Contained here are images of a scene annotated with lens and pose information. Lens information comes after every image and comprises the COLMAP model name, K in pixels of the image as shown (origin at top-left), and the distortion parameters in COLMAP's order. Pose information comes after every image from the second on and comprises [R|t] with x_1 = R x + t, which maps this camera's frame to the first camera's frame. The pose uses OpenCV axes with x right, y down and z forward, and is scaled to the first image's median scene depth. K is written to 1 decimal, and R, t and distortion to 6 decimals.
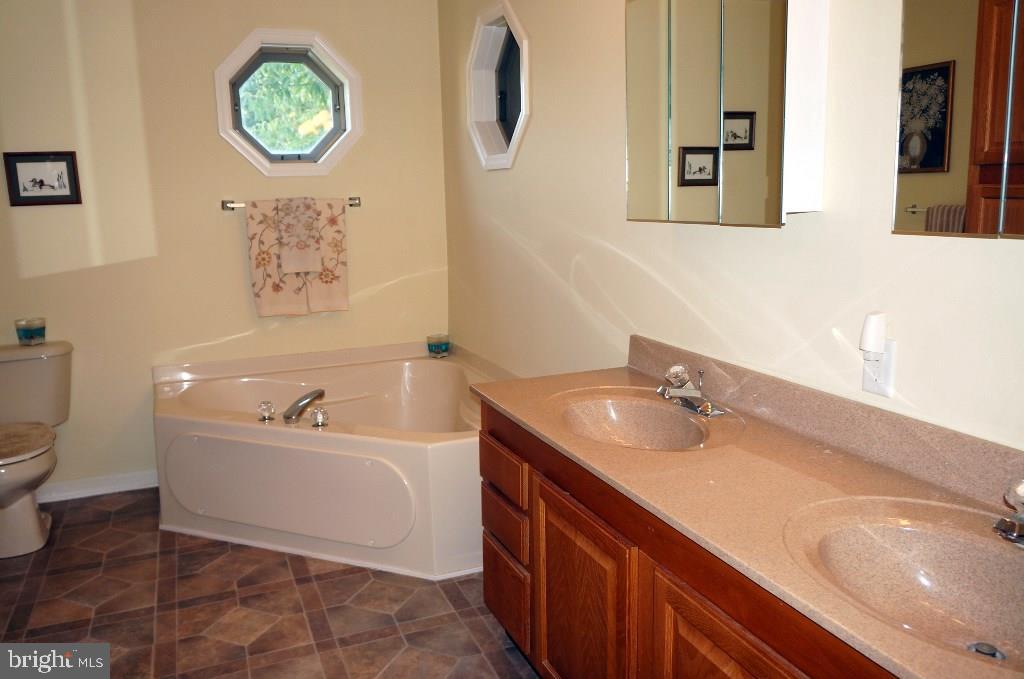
lens RADIAL K [[813.8, 0, 516.7], [0, 813.8, 332.3], [0, 0, 1]] dist [-0.010058, -0.002128]
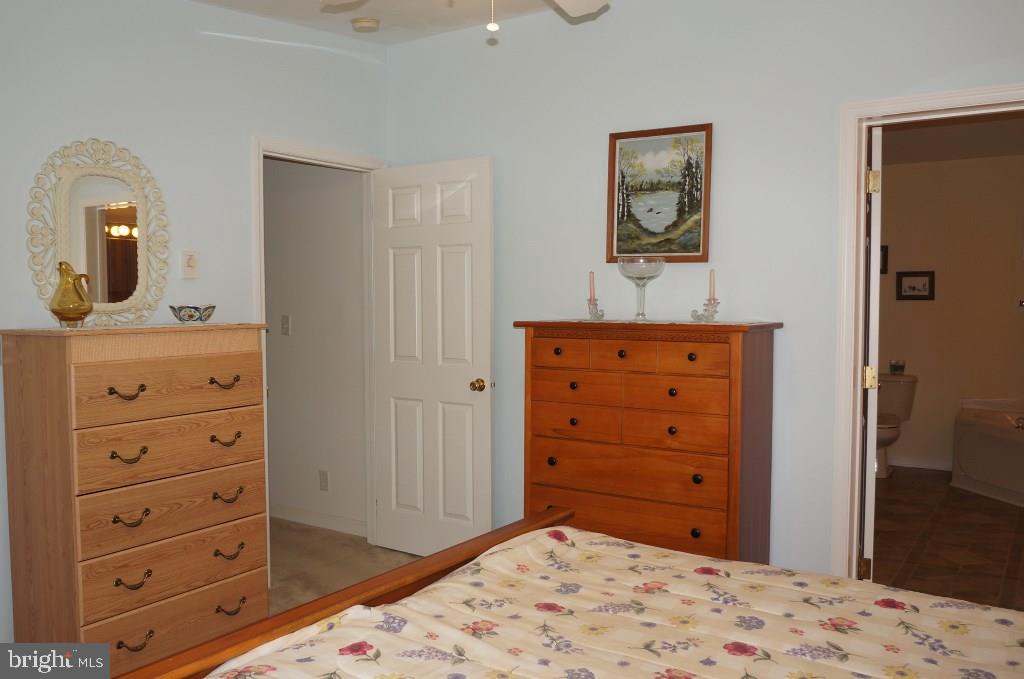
lens RADIAL K [[813.8, 0, 517.2], [0, 813.8, 339.1], [0, 0, 1]] dist [-0.010058, -0.002128]
pose [[0.552612, 0.065363, -0.830871, 0.442018], [-0.159559, 0.986777, -0.028495, 0.122501], [0.818022, 0.148320, 0.555735, -0.722317]]
